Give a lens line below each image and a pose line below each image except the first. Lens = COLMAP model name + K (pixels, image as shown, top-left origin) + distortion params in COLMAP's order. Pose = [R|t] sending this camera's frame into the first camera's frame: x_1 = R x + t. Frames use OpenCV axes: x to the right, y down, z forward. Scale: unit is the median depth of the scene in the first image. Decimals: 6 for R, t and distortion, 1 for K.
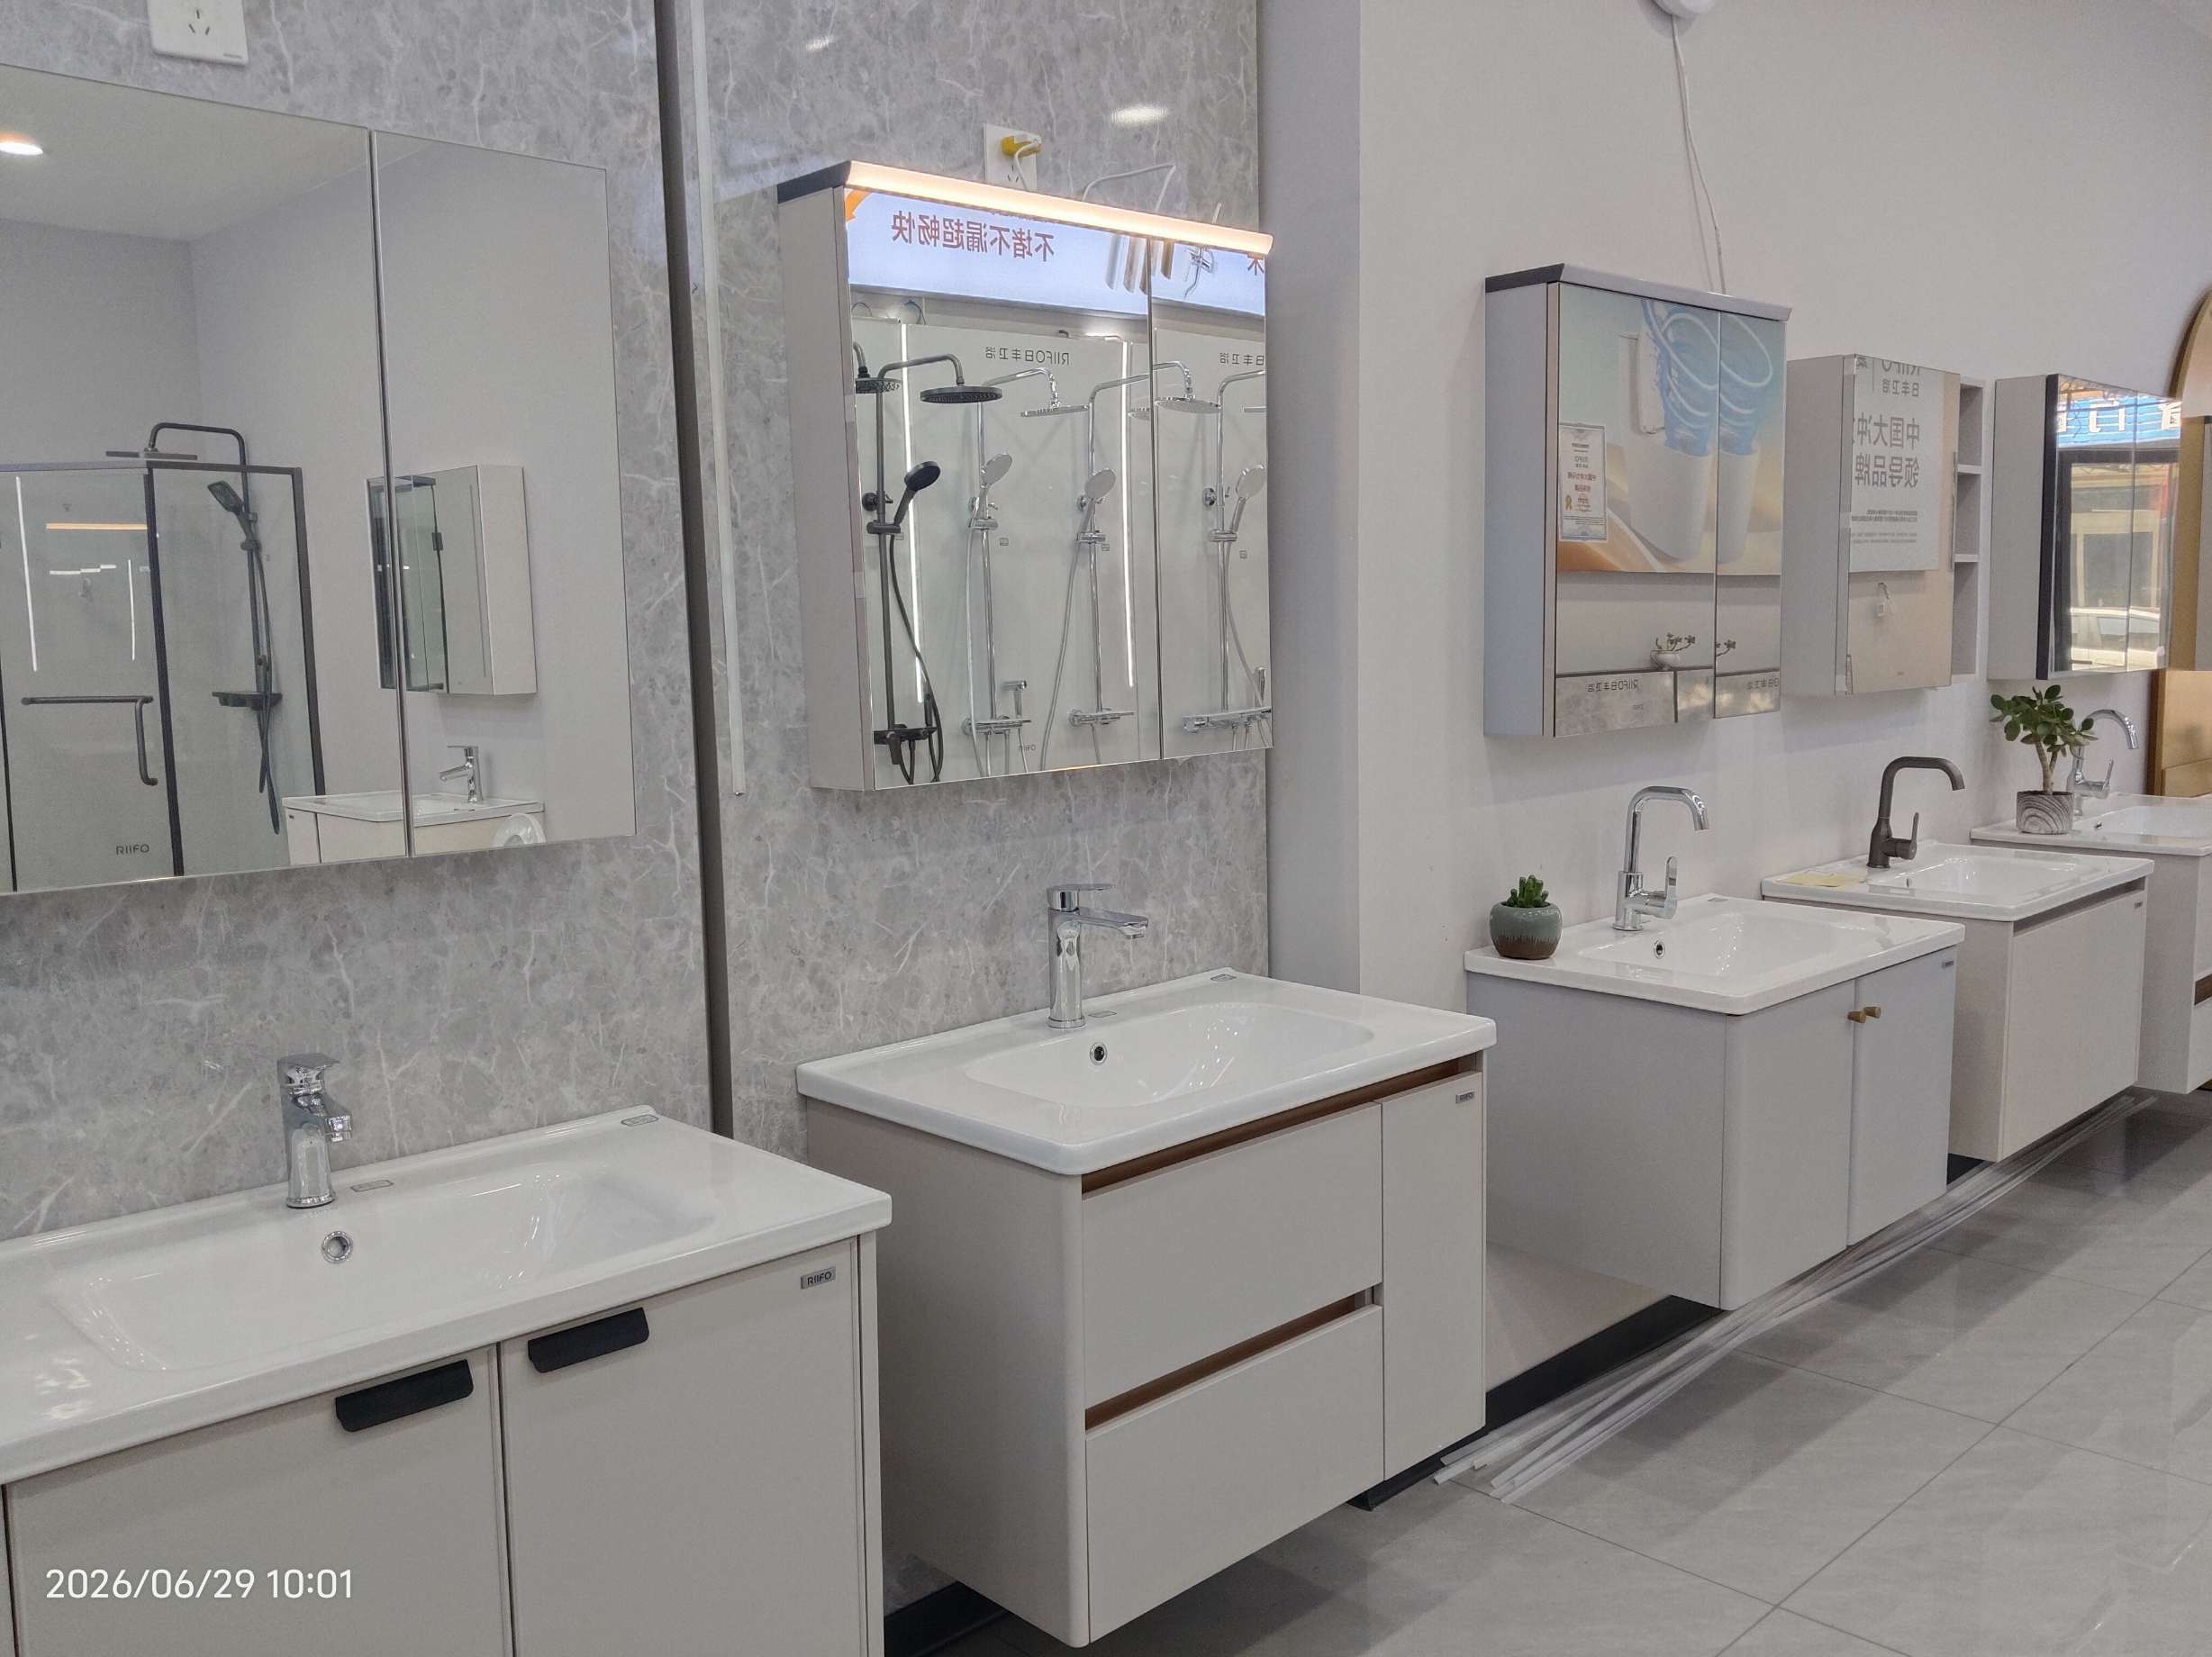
lens RADIAL K [[1854.7, 0, 1106.0], [0, 1854.7, 828.5], [0, 0, 1]] dist [0.163702, -0.378469]
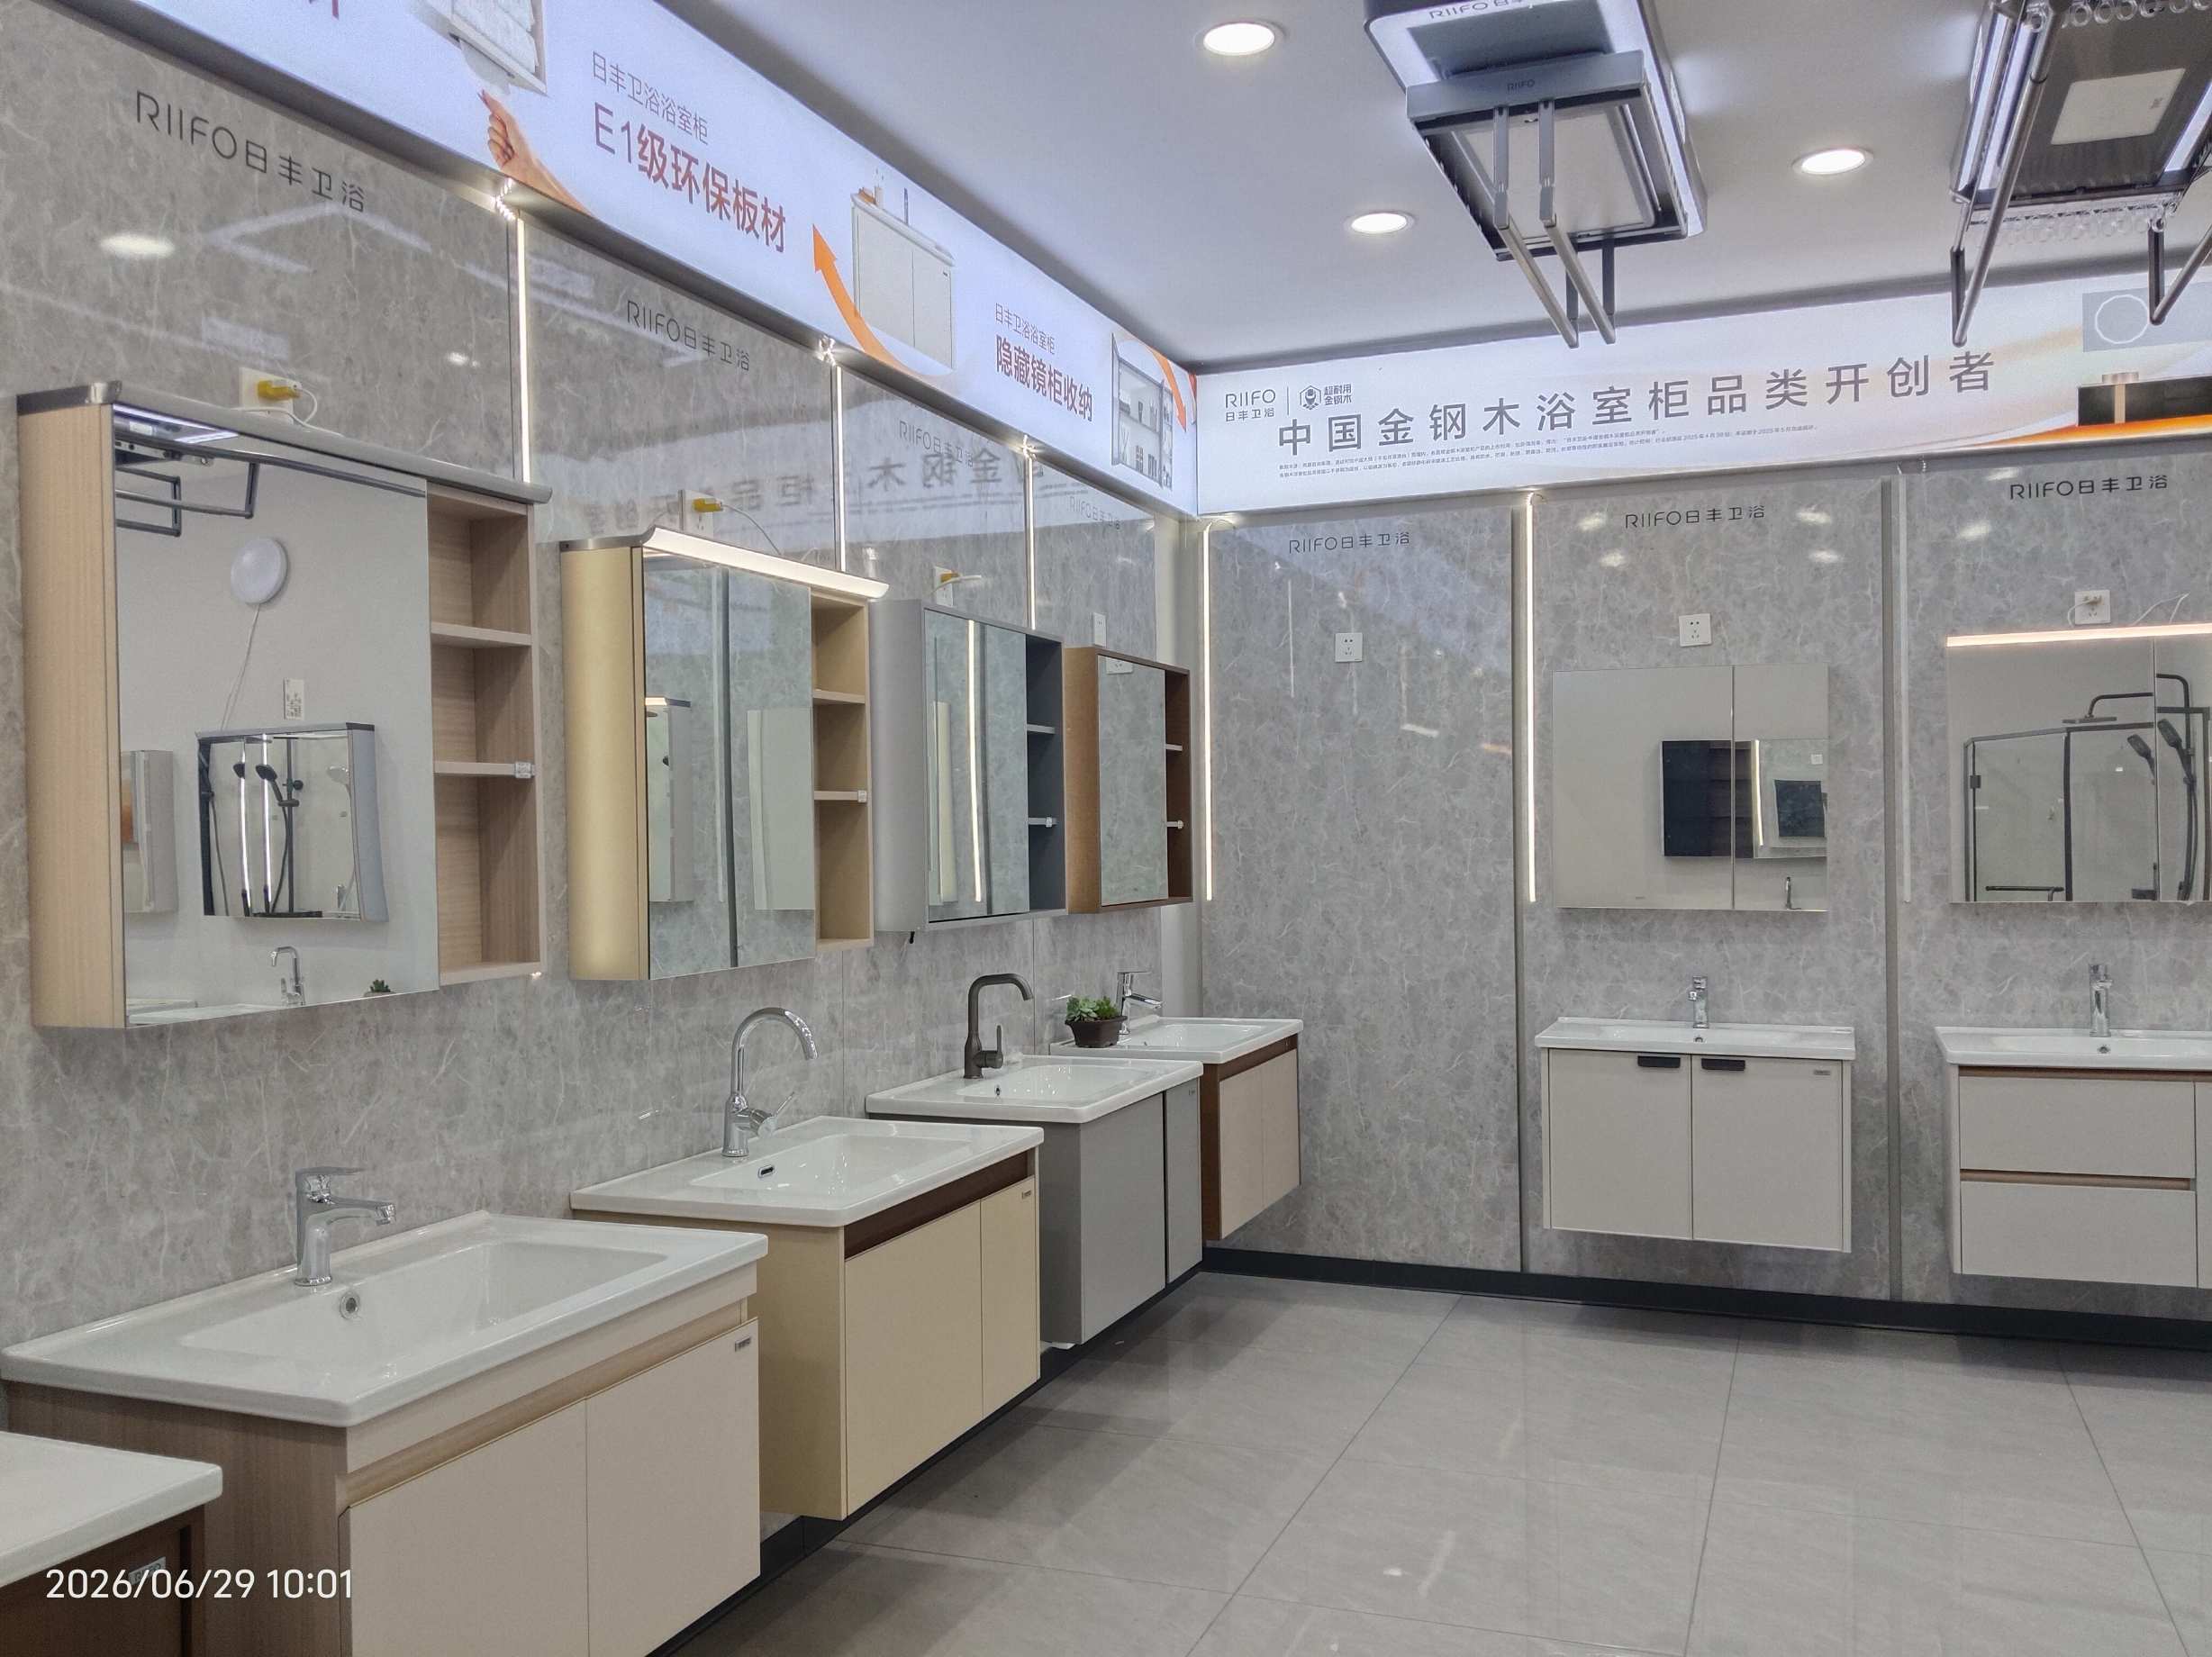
lens RADIAL K [[1844.1, 0, 1106.0], [0, 1844.1, 828.5], [0, 0, 1]] dist [-0.005779, -0.003266]
pose [[0.406041, 0.002442, -0.913852, 1.495838], [-0.103395, 0.993698, -0.043285, 0.093256], [0.907987, 0.112063, 0.403735, -0.839907]]
